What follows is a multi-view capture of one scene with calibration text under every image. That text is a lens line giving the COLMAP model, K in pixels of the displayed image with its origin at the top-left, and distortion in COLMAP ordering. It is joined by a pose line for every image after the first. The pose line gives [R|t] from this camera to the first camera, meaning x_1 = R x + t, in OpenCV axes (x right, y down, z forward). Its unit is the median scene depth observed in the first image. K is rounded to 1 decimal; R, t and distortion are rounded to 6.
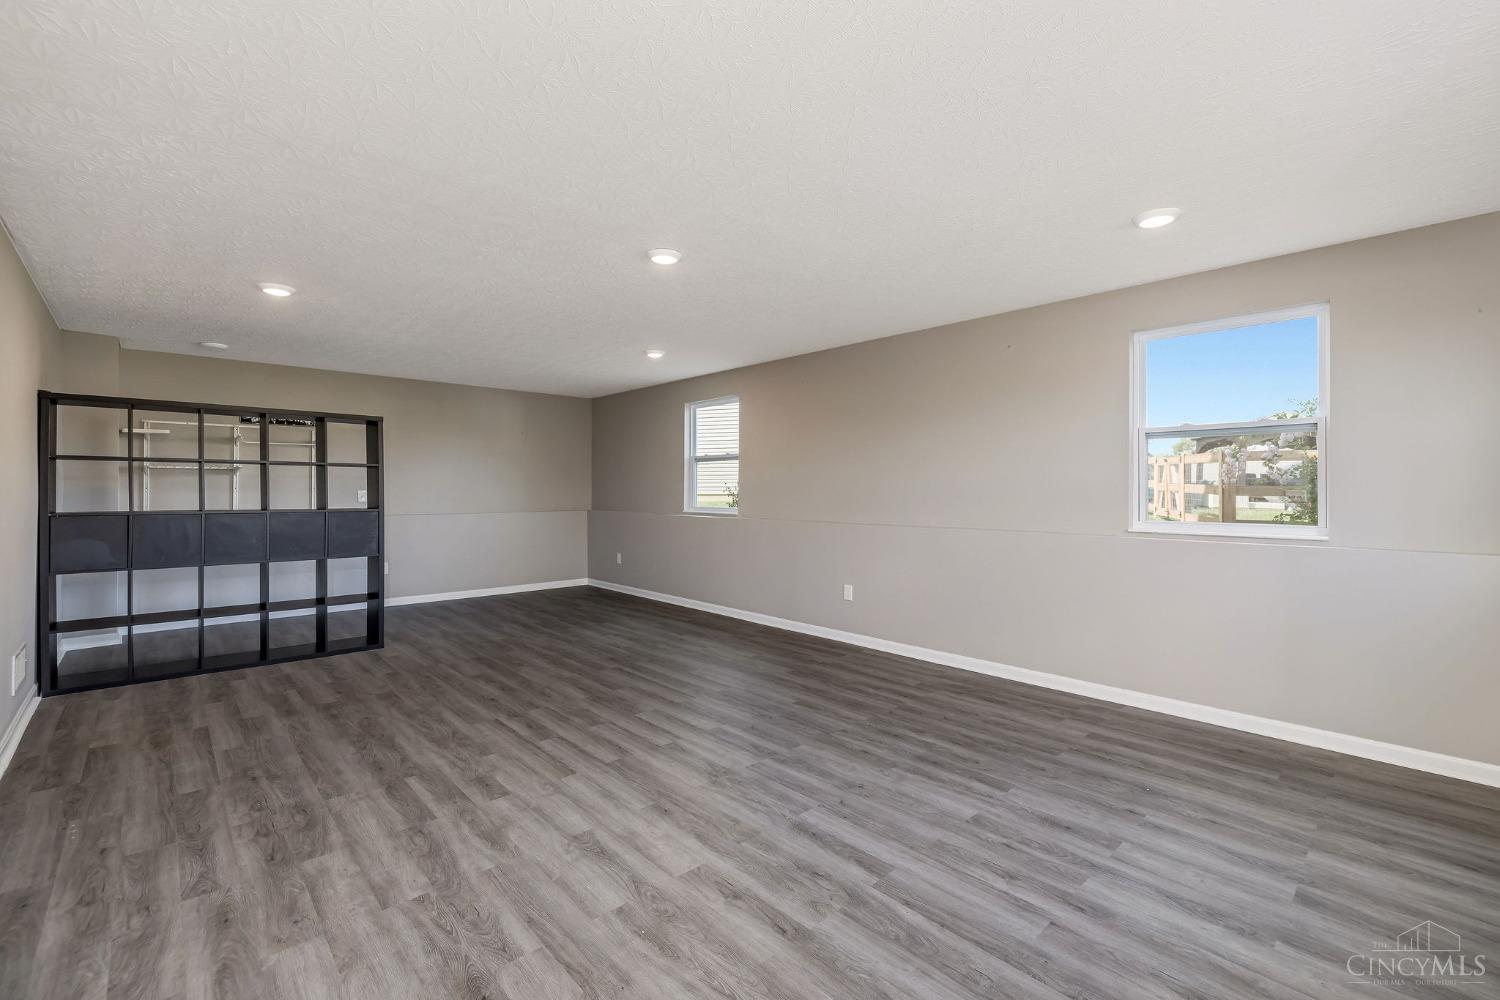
lens RADIAL K [[644.1, 0, 739.3], [0, 644.1, 485.9], [0, 0, 1]] dist [-0.000817, 0.000248]
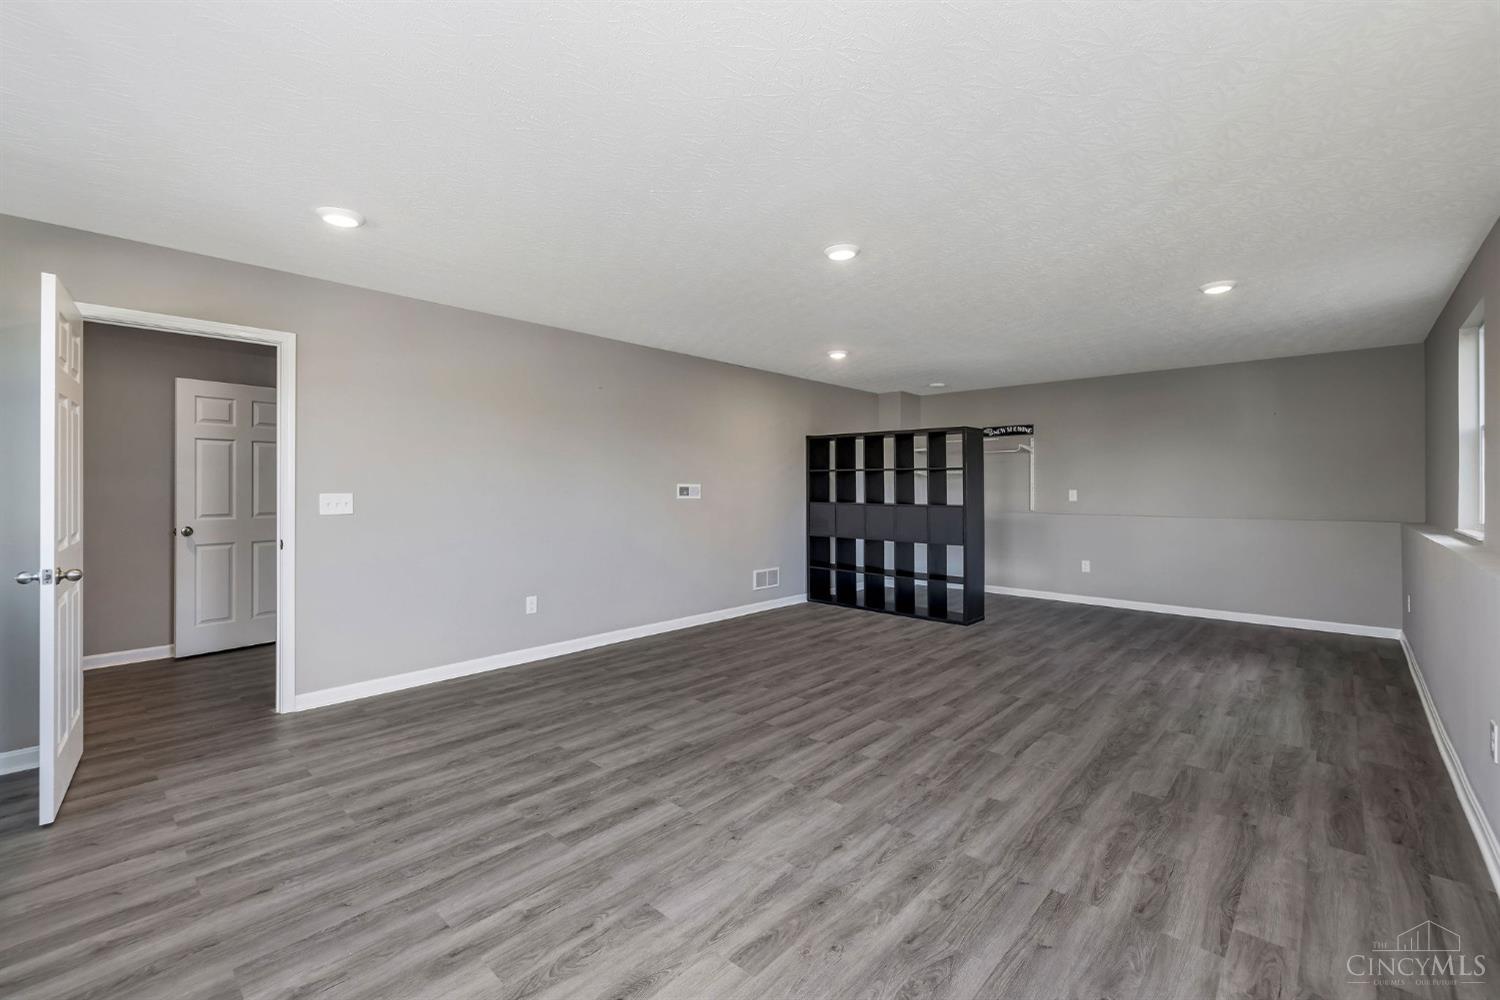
lens RADIAL K [[644.1, 0, 739.3], [0, 644.1, 485.9], [0, 0, 1]] dist [-0.000817, 0.000248]
pose [[0.075924, -0.003969, -0.997106, 0.972968], [0.003795, 0.999986, -0.003692, 0.008495], [0.997106, -0.003504, 0.075938, 0.889941]]
